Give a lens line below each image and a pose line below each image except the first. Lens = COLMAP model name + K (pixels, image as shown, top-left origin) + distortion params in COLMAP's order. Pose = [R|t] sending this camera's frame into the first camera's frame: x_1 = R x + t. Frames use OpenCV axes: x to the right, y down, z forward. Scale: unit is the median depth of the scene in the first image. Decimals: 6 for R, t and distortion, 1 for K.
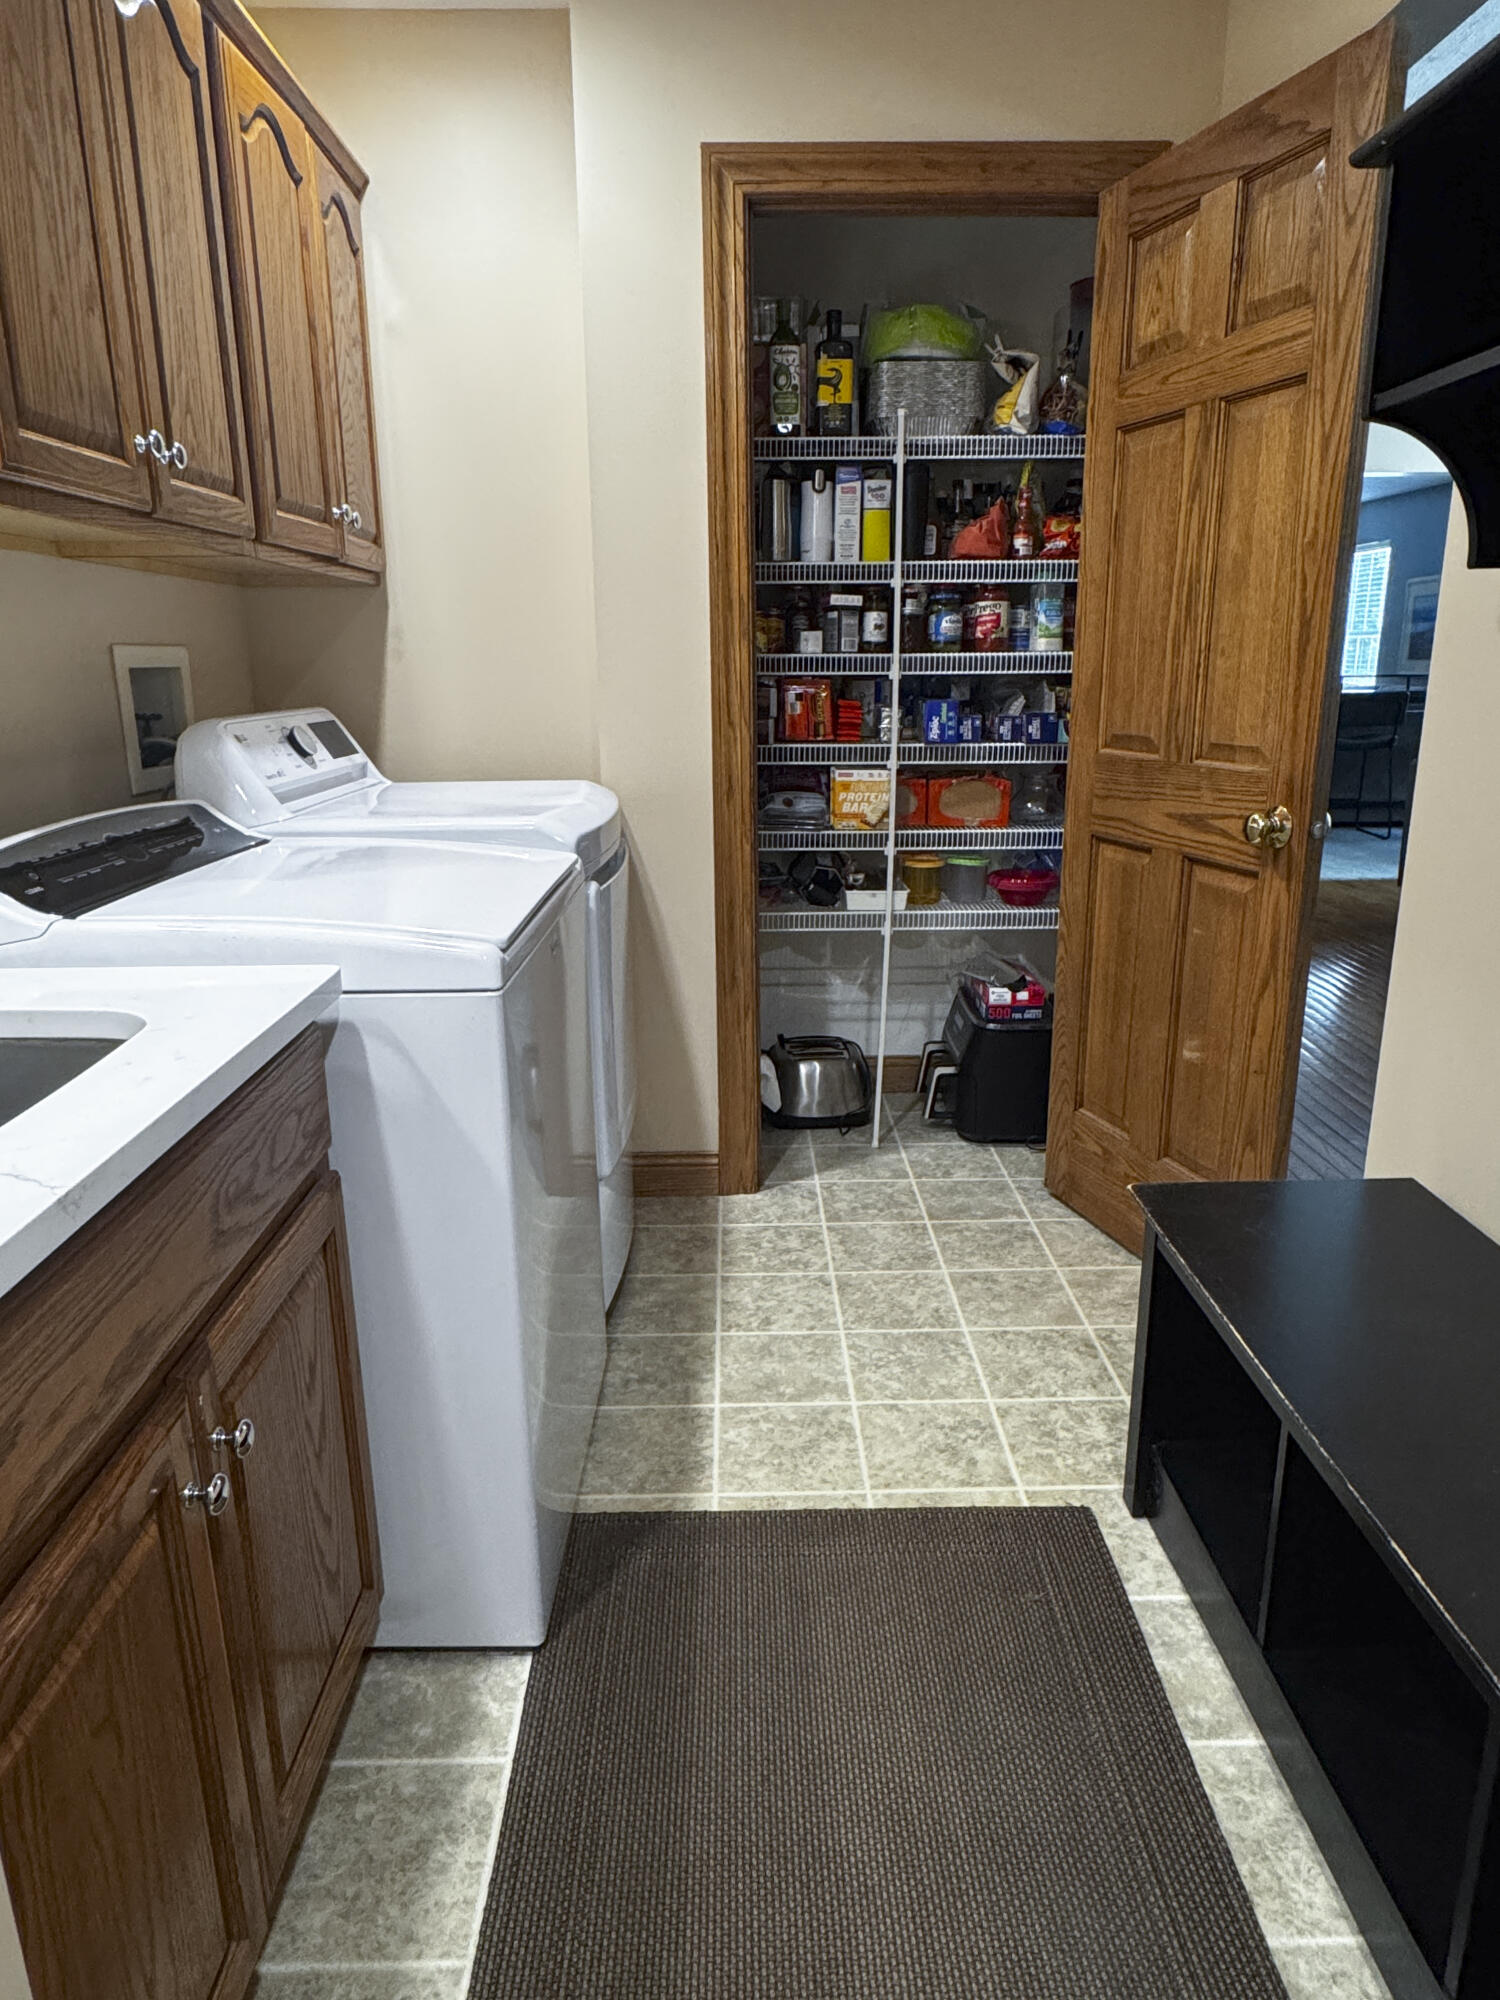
lens RADIAL K [[1251.8, 0, 746.3], [0, 1251.8, 992.2], [0, 0, 1]] dist [0.008477, 0.001346]
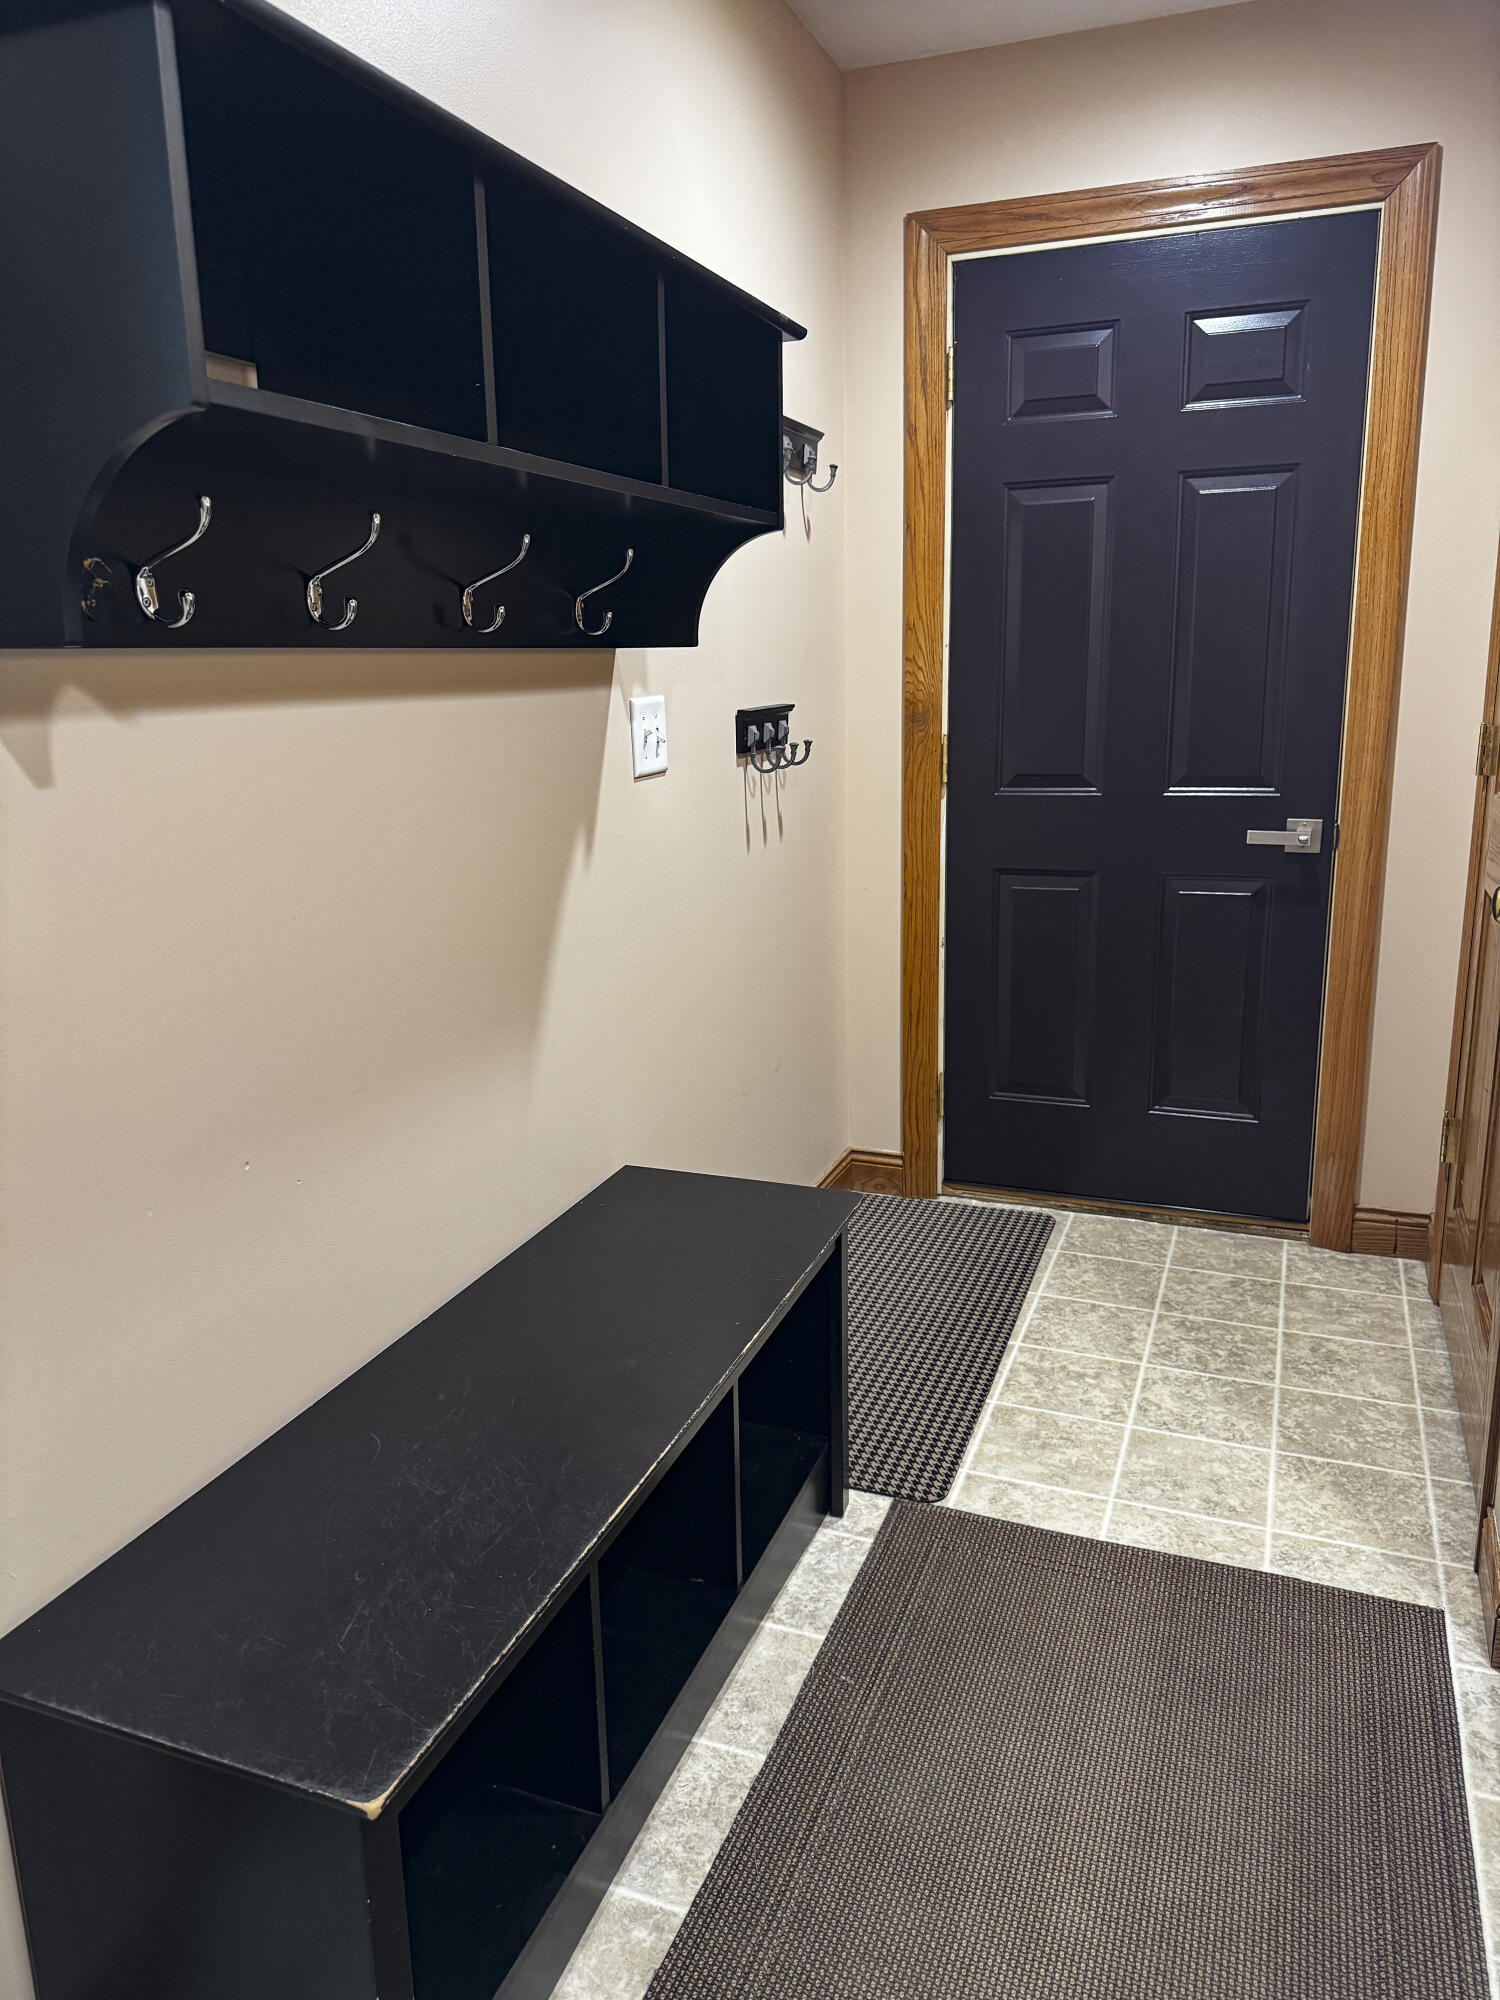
lens RADIAL K [[1398.9, 0, 752.3], [0, 1398.9, 1004.2], [0, 0, 1]] dist [0.069231, -0.076878]
pose [[-0.926661, -0.058300, 0.371349, -0.030538], [0.132292, 0.874117, 0.467352, -0.489764], [-0.351849, 0.482203, -0.802298, 1.707730]]
